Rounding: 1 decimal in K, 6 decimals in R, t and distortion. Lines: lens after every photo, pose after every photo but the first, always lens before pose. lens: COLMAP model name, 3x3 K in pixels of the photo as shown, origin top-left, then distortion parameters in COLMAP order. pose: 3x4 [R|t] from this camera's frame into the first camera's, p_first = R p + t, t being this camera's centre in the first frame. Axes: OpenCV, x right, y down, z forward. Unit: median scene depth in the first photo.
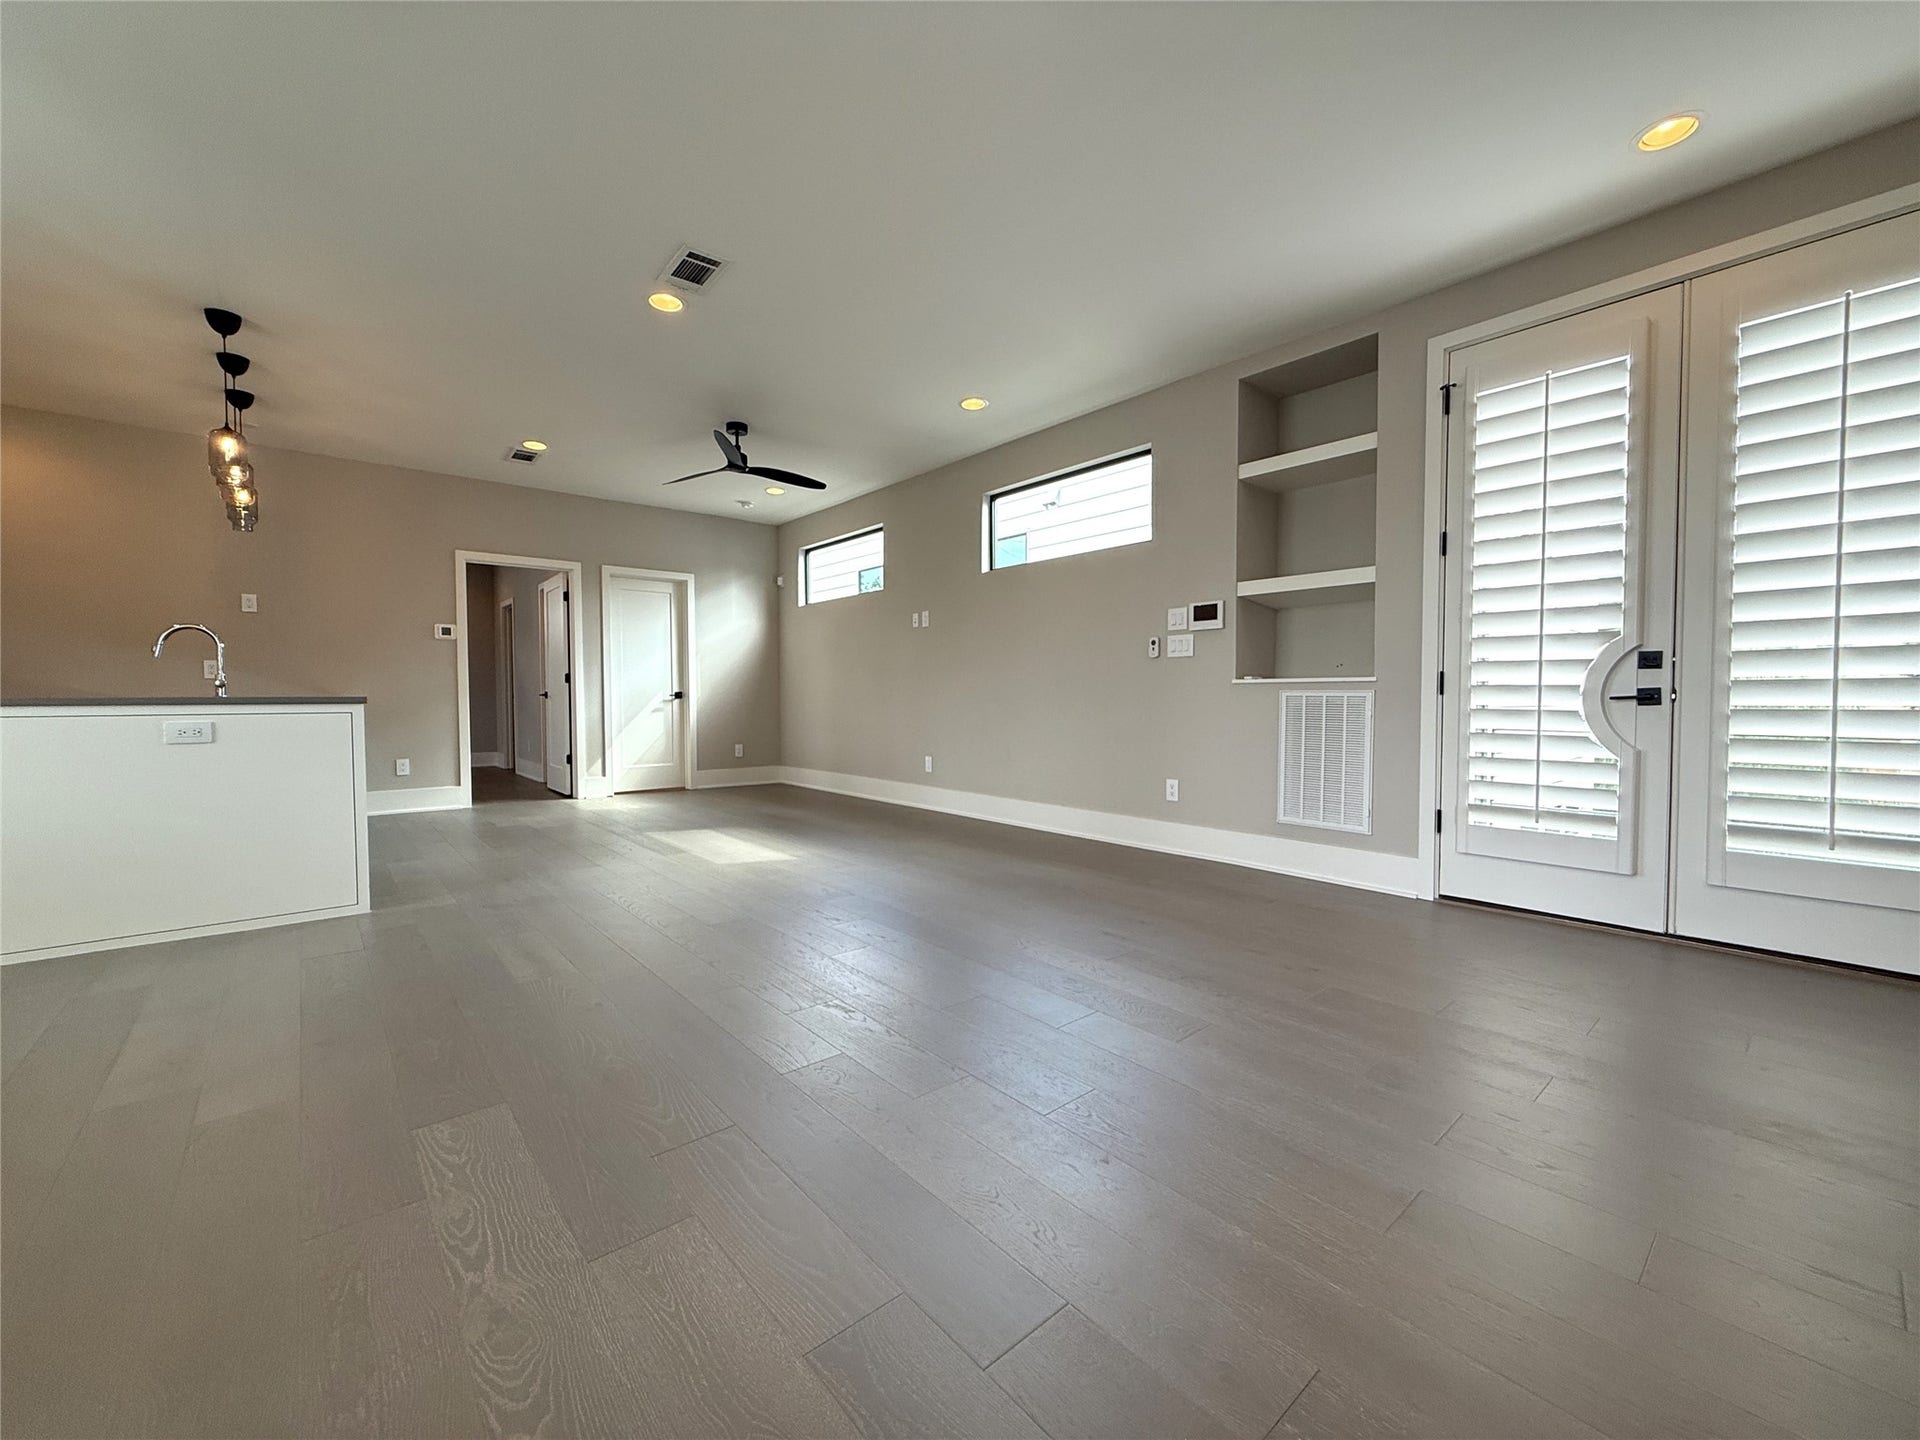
lens RADIAL K [[765.8, 0, 961.4], [0, 765.8, 720.0], [0, 0, 1]] dist [-0.000692, -0.000291]
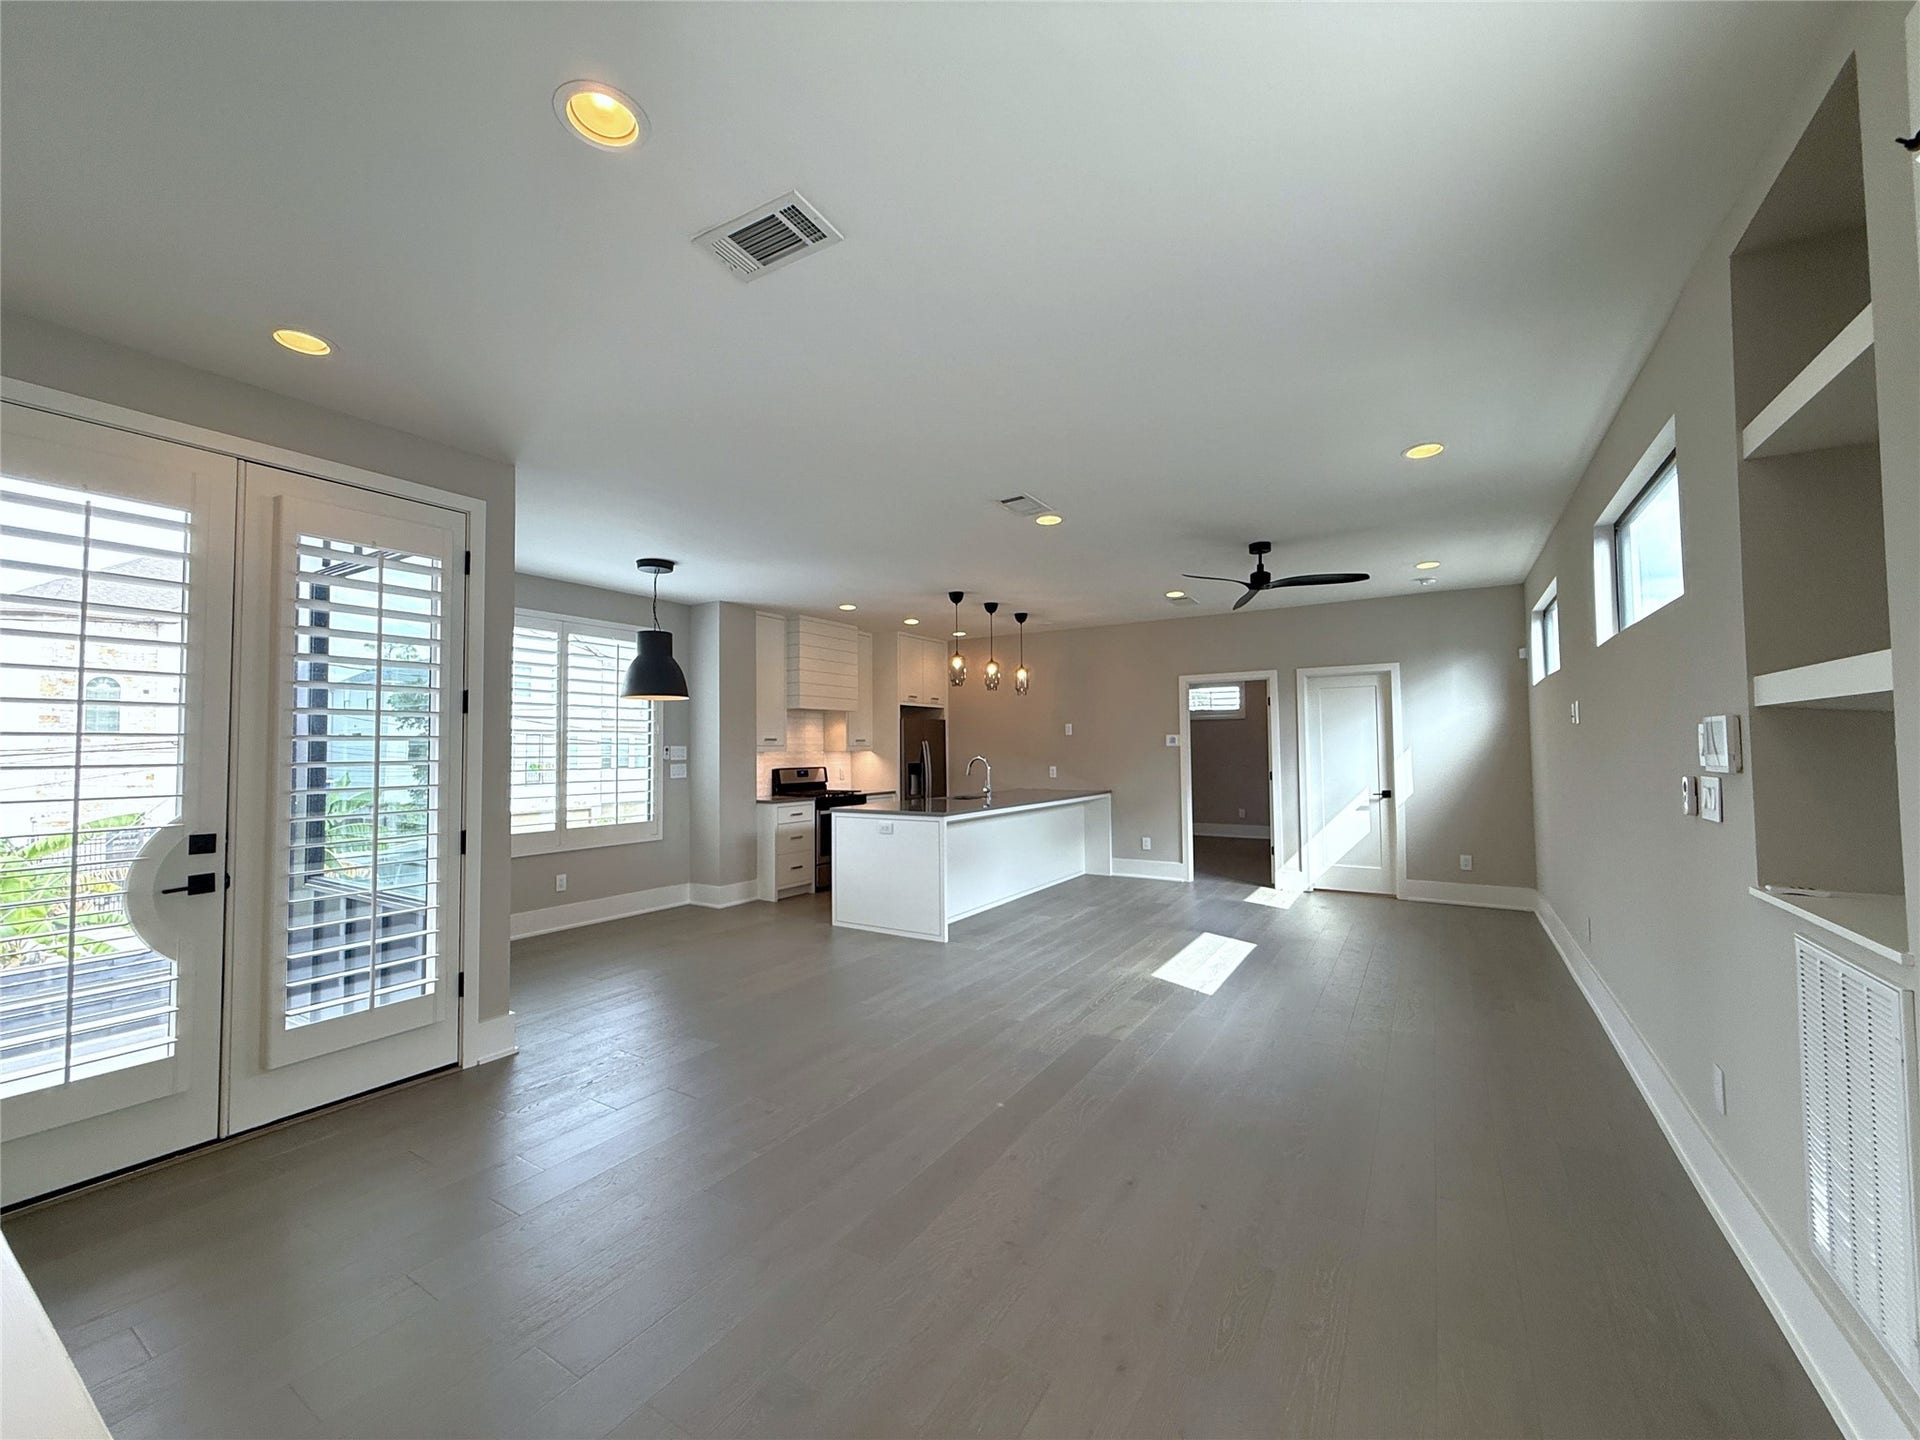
lens RADIAL K [[765.8, 0, 951.6], [0, 765.8, 719.5], [0, 0, 1]] dist [-0.000692, -0.000291]
pose [[0.285062, -0.037960, -0.957757, 0.411783], [-0.021163, 0.998723, -0.045883, -0.075745], [0.958276, 0.033349, 0.283894, 0.248247]]
